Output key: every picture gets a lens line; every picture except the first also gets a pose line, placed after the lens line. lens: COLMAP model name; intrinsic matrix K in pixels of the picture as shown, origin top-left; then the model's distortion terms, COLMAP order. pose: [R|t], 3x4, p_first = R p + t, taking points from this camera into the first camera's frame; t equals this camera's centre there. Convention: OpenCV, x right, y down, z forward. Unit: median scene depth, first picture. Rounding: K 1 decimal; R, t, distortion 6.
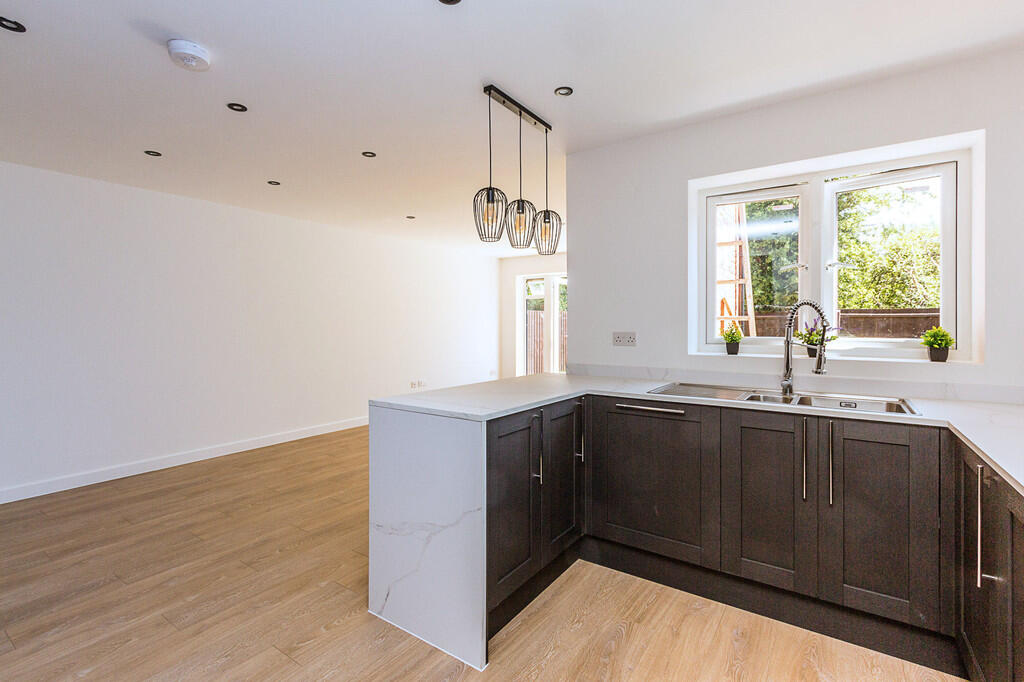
lens RADIAL K [[475.1, 0, 501.7], [0, 475.1, 328.7], [0, 0, 1]] dist [0.002094, -0.000372]
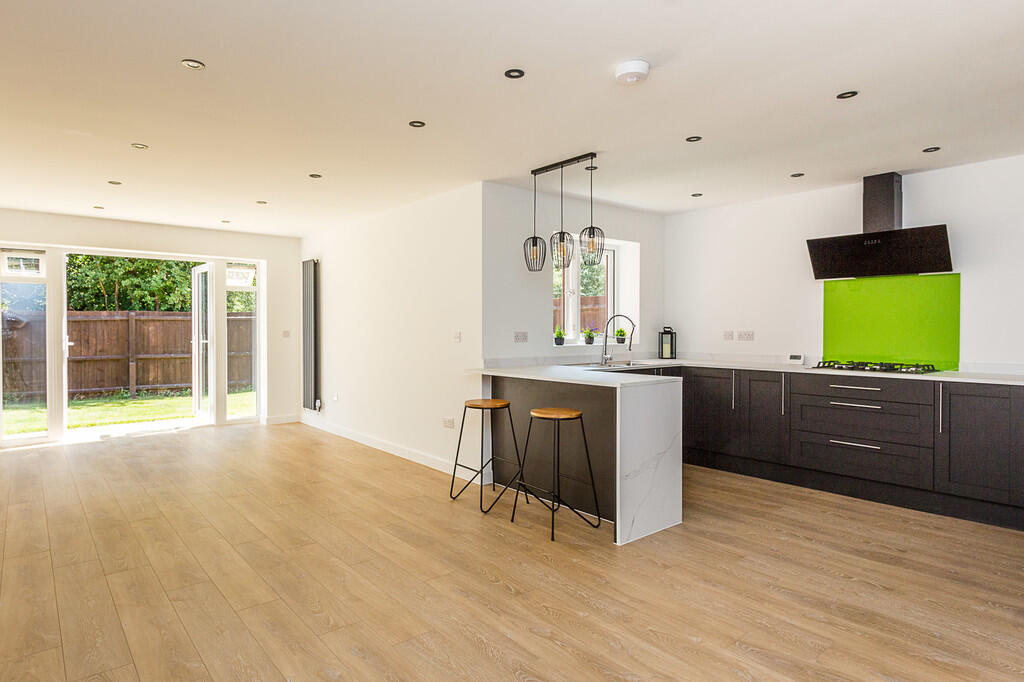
lens RADIAL K [[577.0, 0, 502.7], [0, 577.0, 337.4], [0, 0, 1]] dist [0.007003, -0.002119]
pose [[0.265743, -0.017073, 0.963893, -1.498355], [0.010281, 0.999837, 0.014875, -0.002775], [-0.963989, 0.005956, 0.265875, 0.703922]]
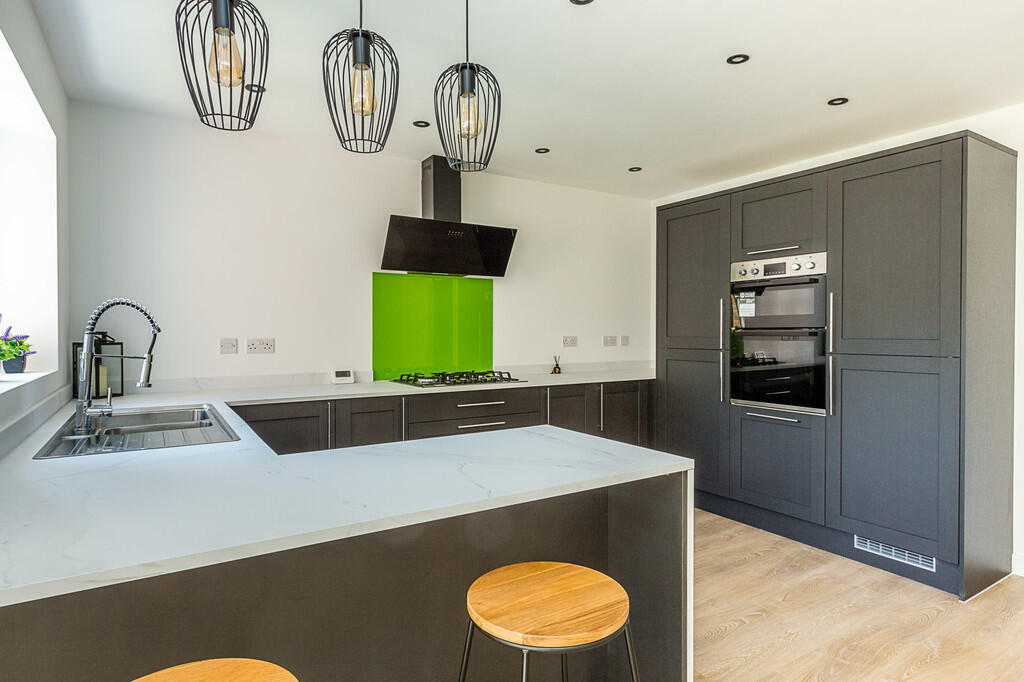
lens RADIAL K [[559.6, 0, 498.5], [0, 559.6, 343.6], [0, 0, 1]] dist [0.011389, -0.003464]
pose [[-0.920469, -0.009642, 0.390697, -0.250820], [0.003134, 0.999481, 0.032050, -0.012074], [-0.390803, 0.030725, -0.919961, 1.363567]]
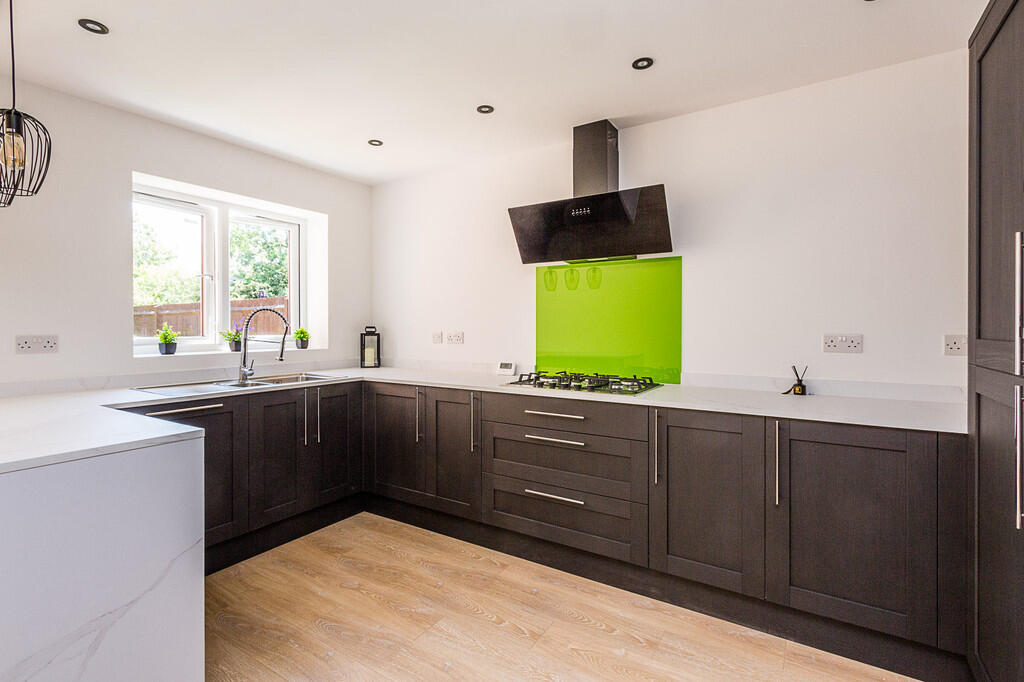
lens RADIAL K [[455.2, 0, 517.7], [0, 455.2, 336.7], [0, 0, 1]] dist [-0.018311, -0.000015]
pose [[-0.049918, -0.020348, 0.998546, -0.560360], [0.009624, 0.999736, 0.020853, 0.002616], [-0.998707, 0.010651, -0.049709, 0.303524]]
